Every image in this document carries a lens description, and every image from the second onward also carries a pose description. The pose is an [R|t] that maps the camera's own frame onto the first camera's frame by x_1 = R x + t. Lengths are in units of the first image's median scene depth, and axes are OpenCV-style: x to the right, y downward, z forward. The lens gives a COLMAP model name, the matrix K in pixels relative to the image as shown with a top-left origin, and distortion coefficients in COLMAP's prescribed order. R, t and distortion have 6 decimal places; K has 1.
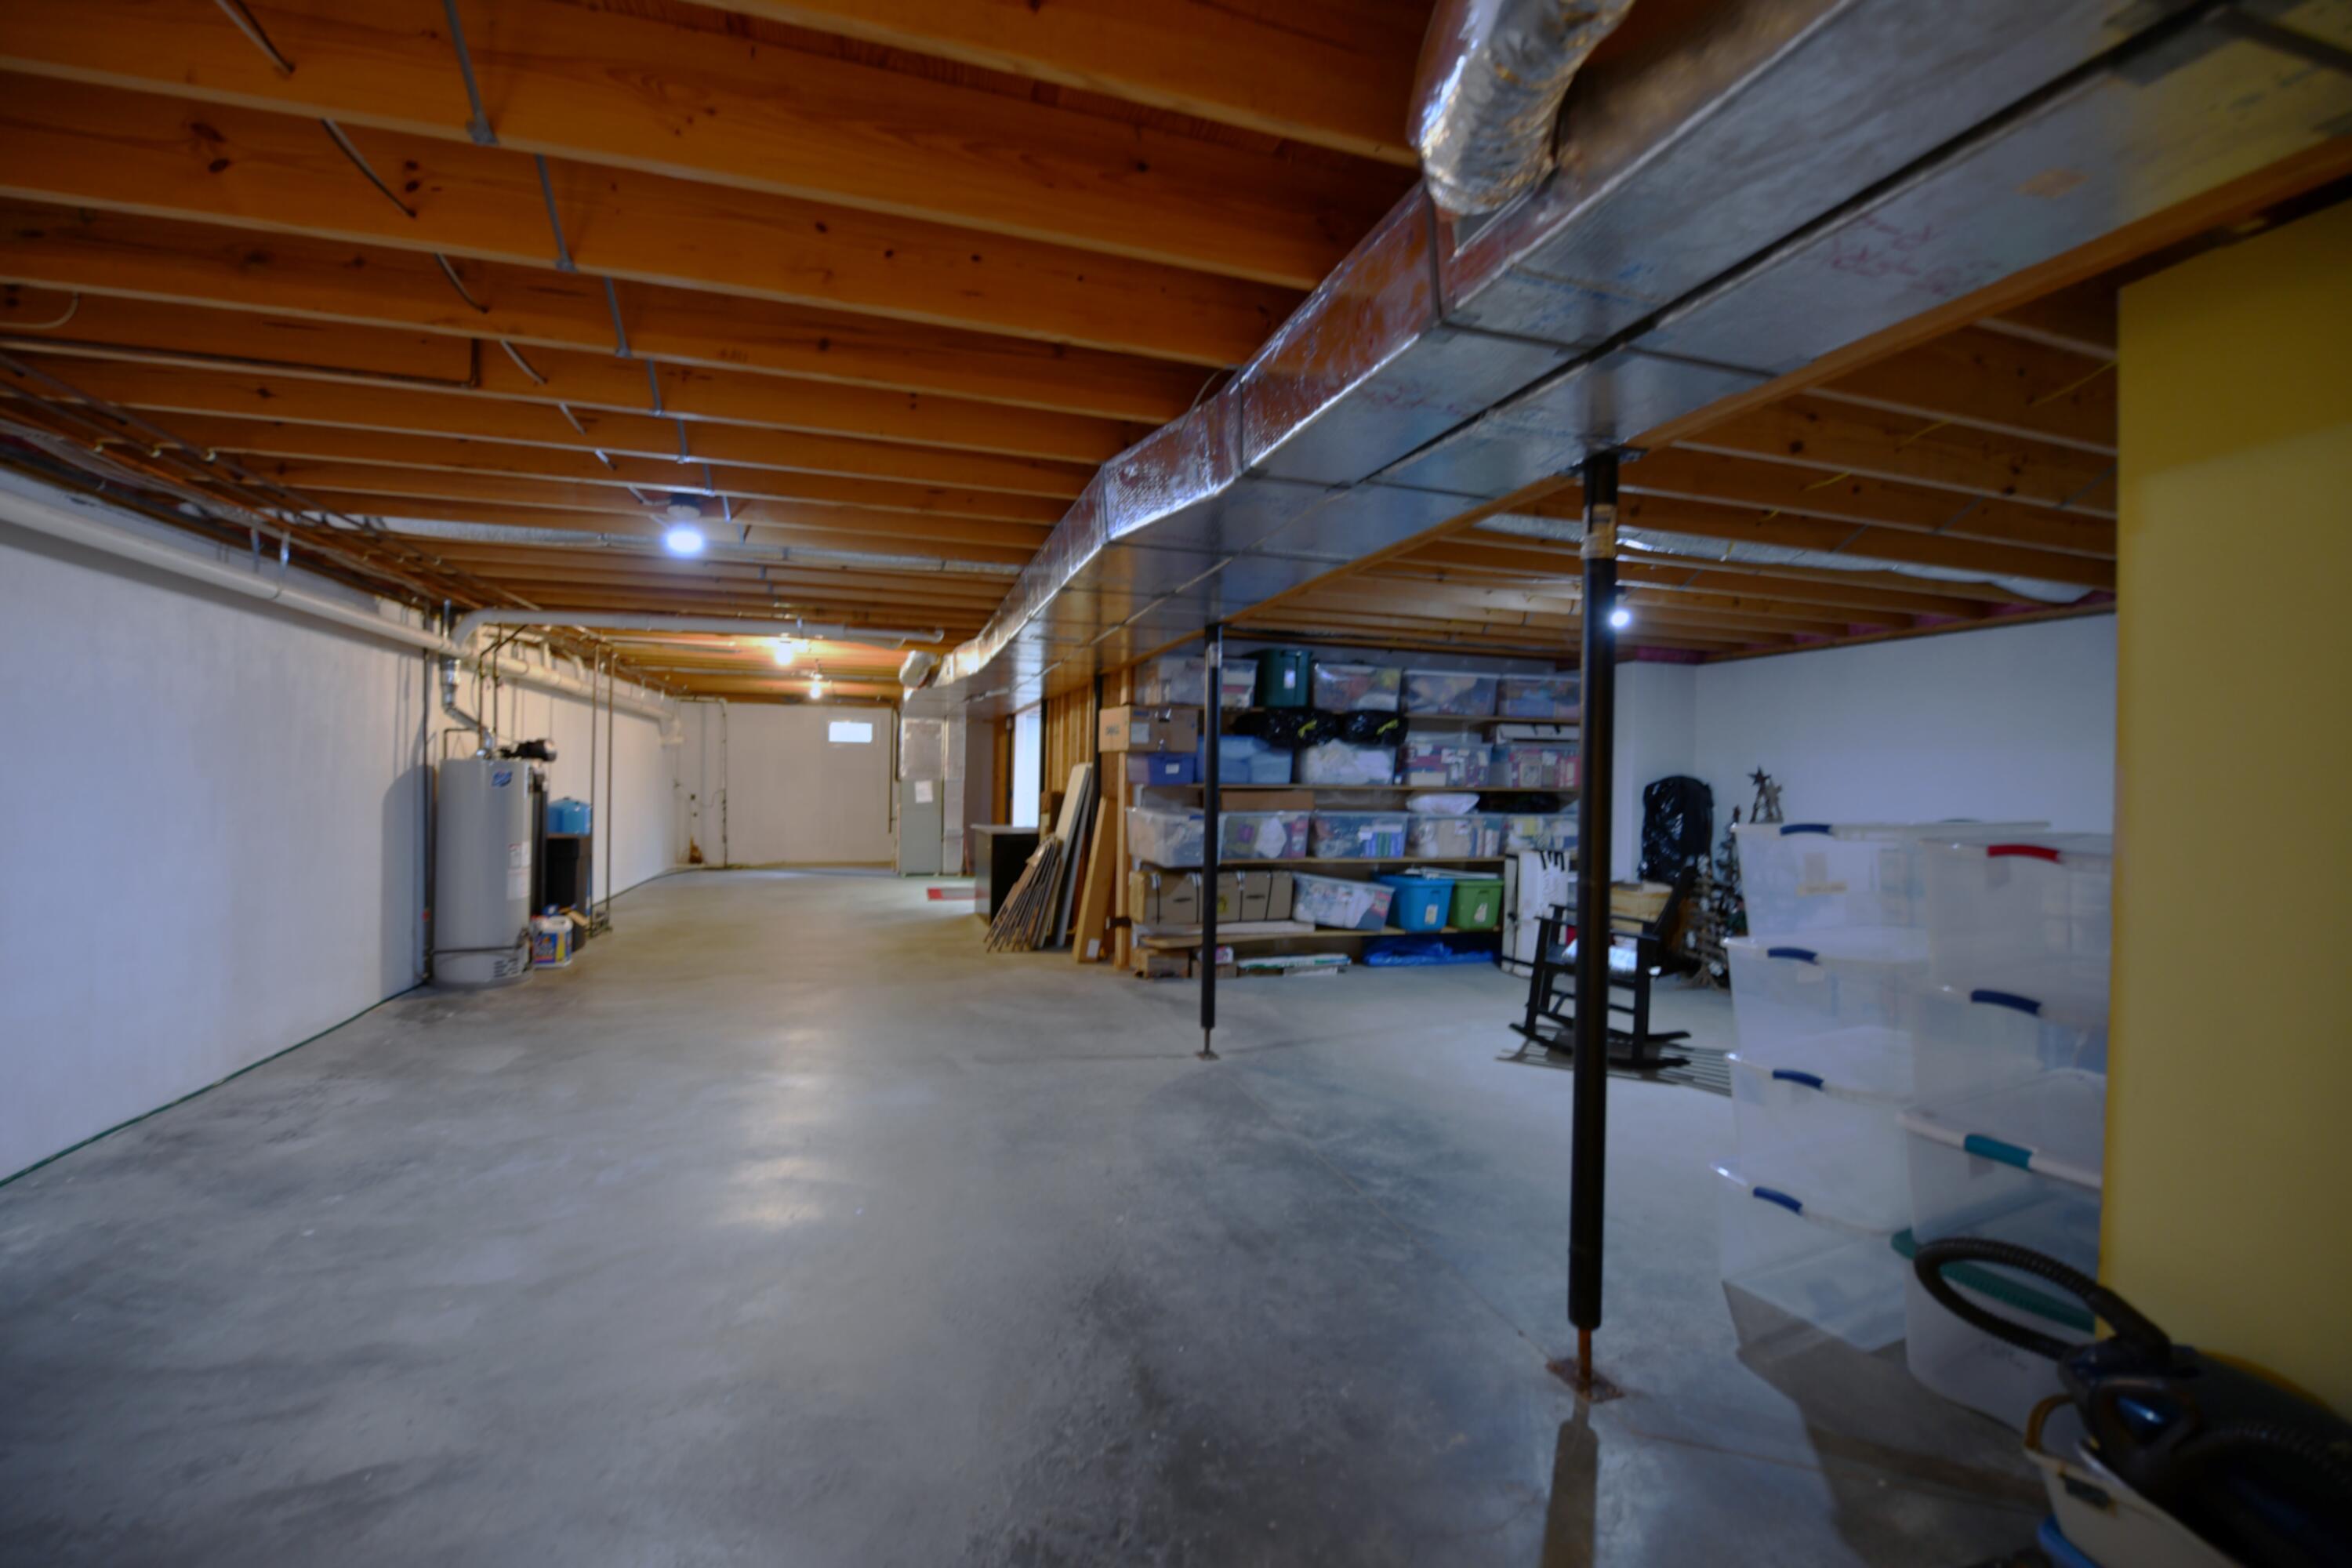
lens RADIAL K [[937.6, 0, 1171.6], [0, 937.6, 779.0], [0, 0, 1]] dist [-0.008026, -0.004205]
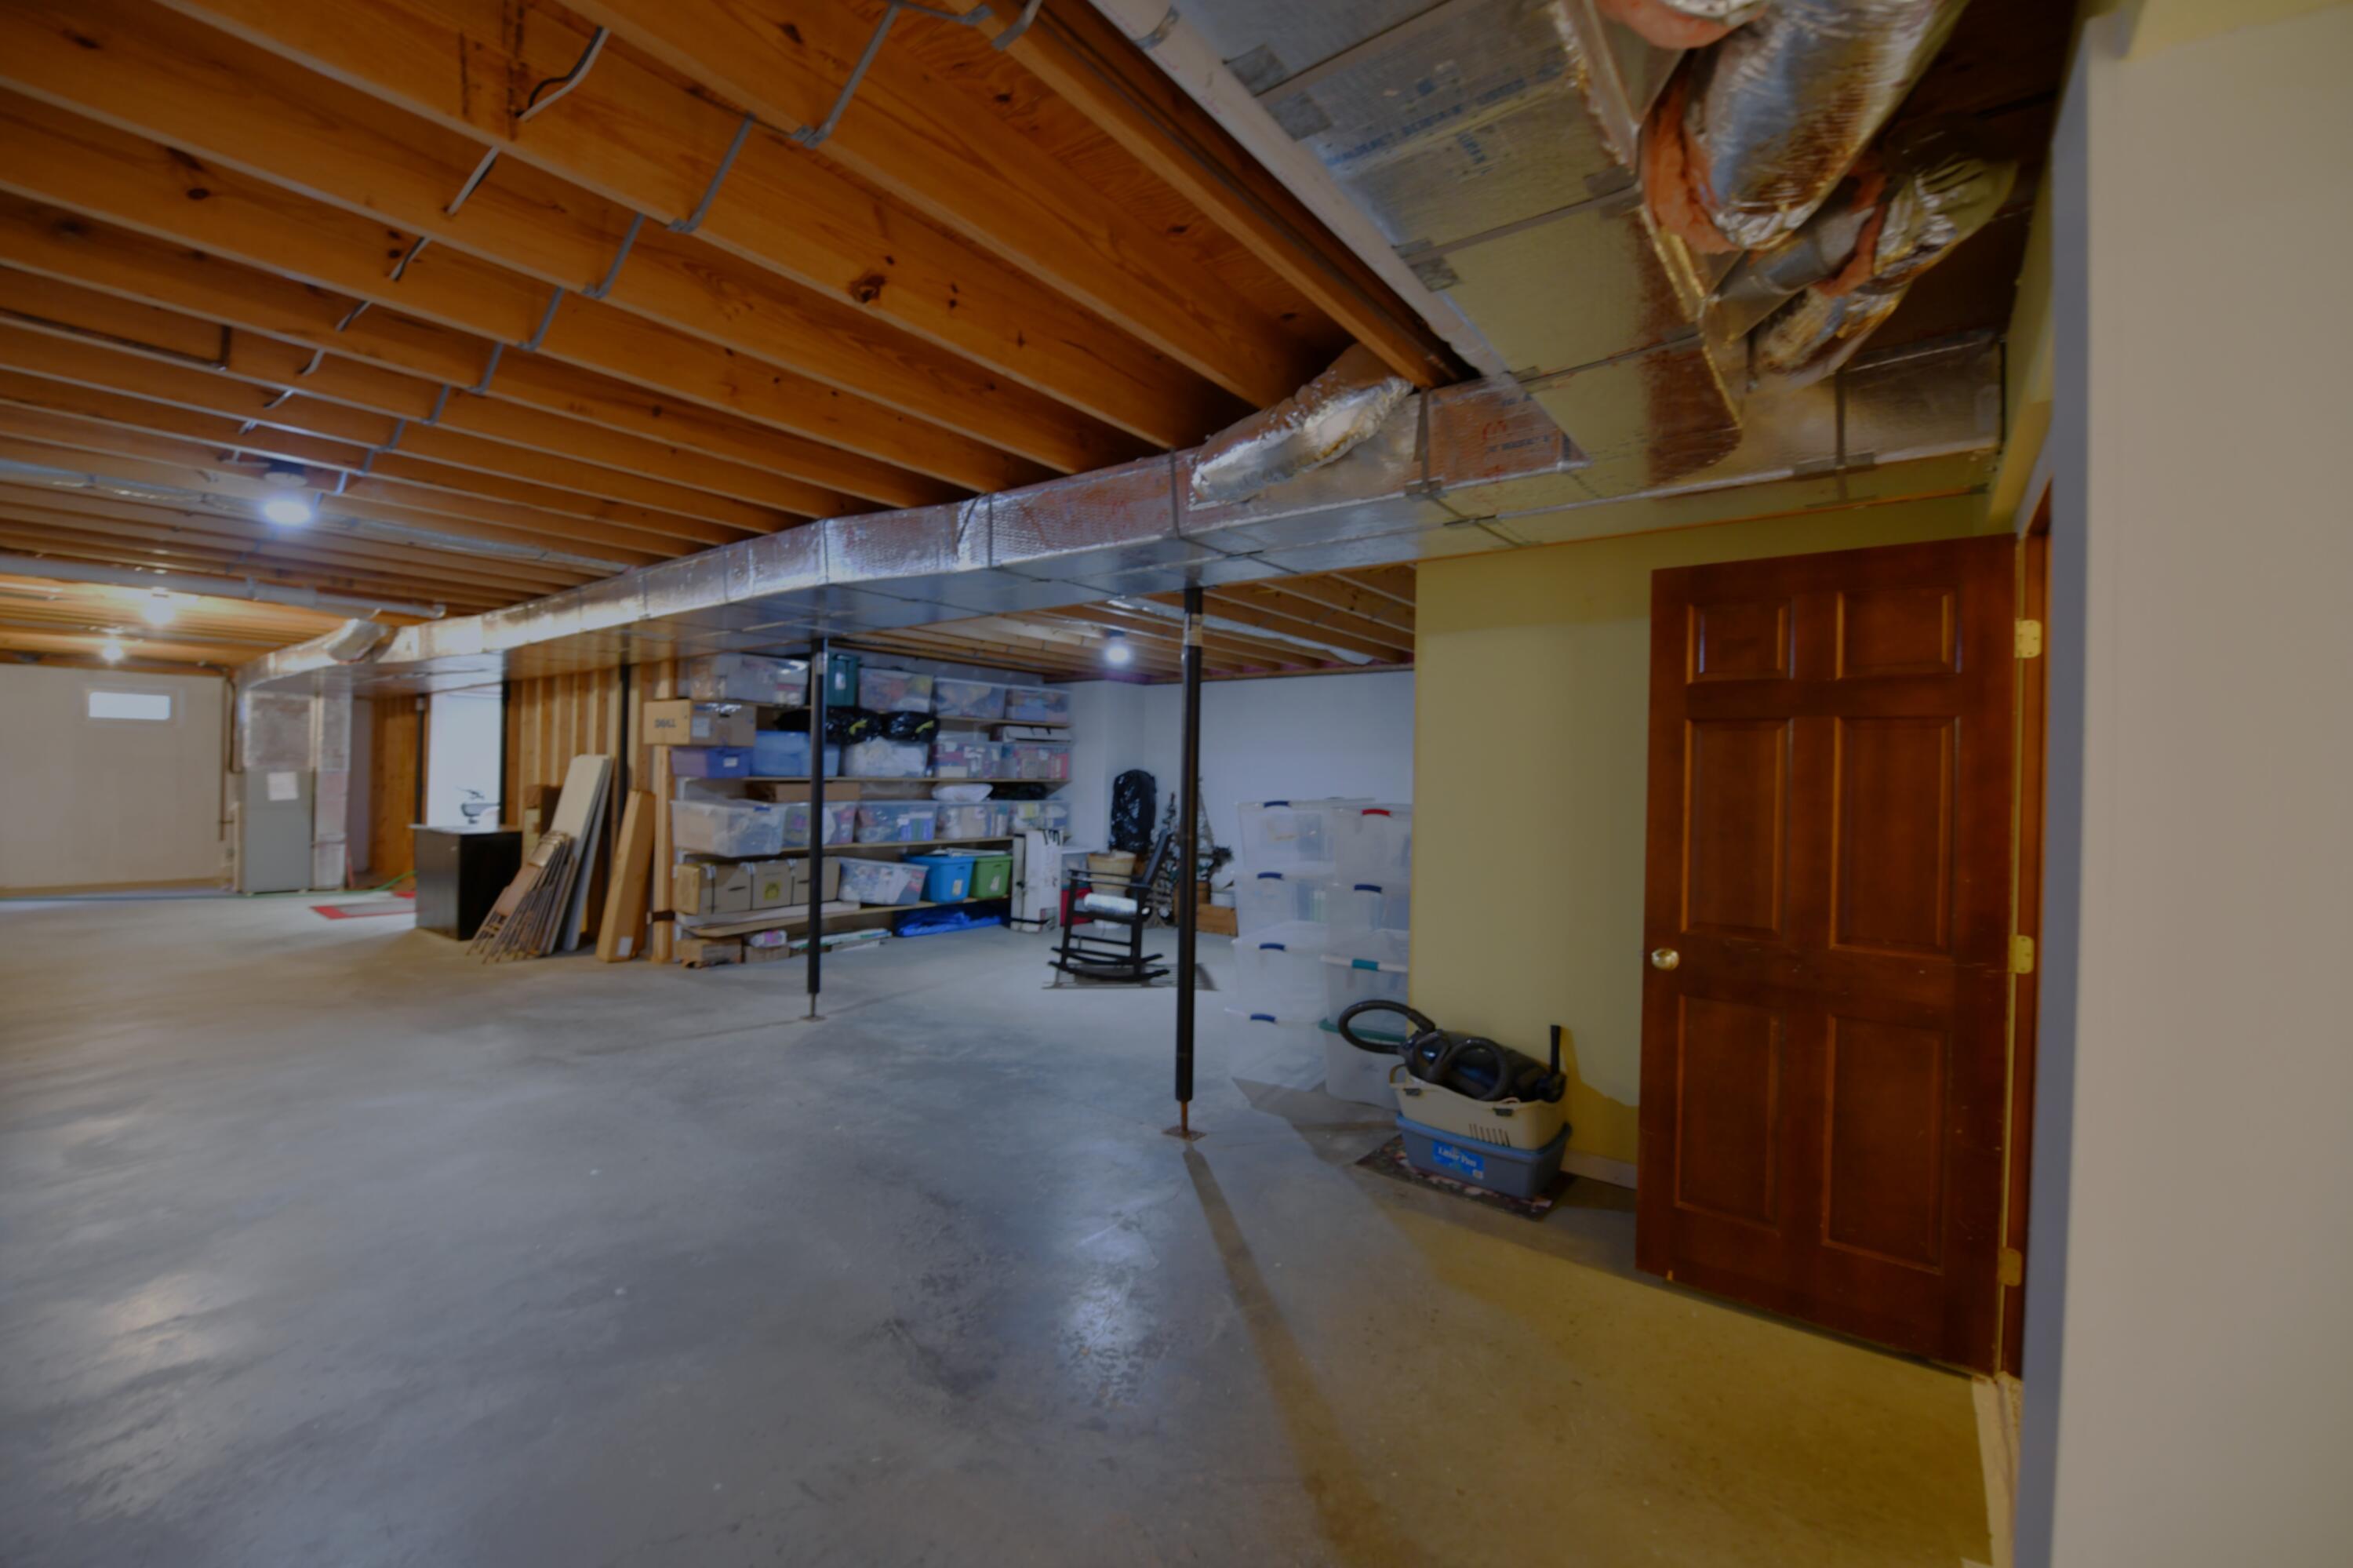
lens RADIAL K [[938.0, 0, 1172.1], [0, 938.0, 779.0], [0, 0, 1]] dist [-0.008026, -0.004205]
pose [[0.822132, -0.004119, 0.569282, -0.174232], [-0.001783, 0.999950, 0.009811, -0.003347], [-0.569295, -0.009081, 0.822083, -0.120535]]
